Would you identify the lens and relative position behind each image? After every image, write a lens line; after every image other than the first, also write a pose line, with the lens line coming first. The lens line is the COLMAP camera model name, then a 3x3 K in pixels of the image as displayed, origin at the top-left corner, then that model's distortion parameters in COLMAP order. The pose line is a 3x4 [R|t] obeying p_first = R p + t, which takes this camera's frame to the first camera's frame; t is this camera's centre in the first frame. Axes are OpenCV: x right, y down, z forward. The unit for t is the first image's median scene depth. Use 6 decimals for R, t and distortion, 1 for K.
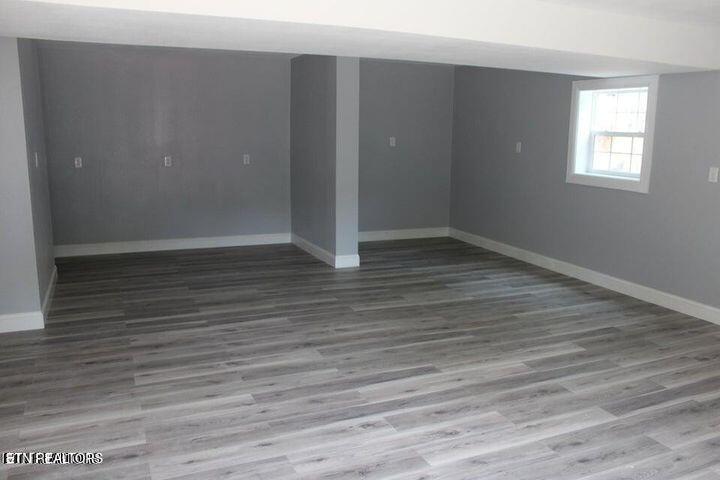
lens RADIAL K [[600.3, 0, 361.2], [0, 600.3, 252.6], [0, 0, 1]] dist [-0.155039, 0.119256]
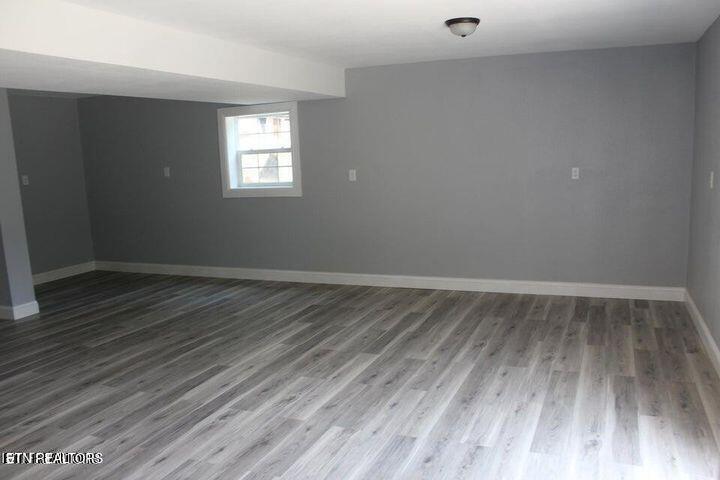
lens RADIAL K [[620.7, 0, 360.0], [0, 620.7, 240.0], [0, 0, 1]] dist [-0.162595, 0.176132]
pose [[0.721323, -0.147904, 0.676622, -0.360012], [0.194984, 0.980785, 0.006526, 0.004557], [-0.664586, 0.127223, 0.736301, -0.038939]]
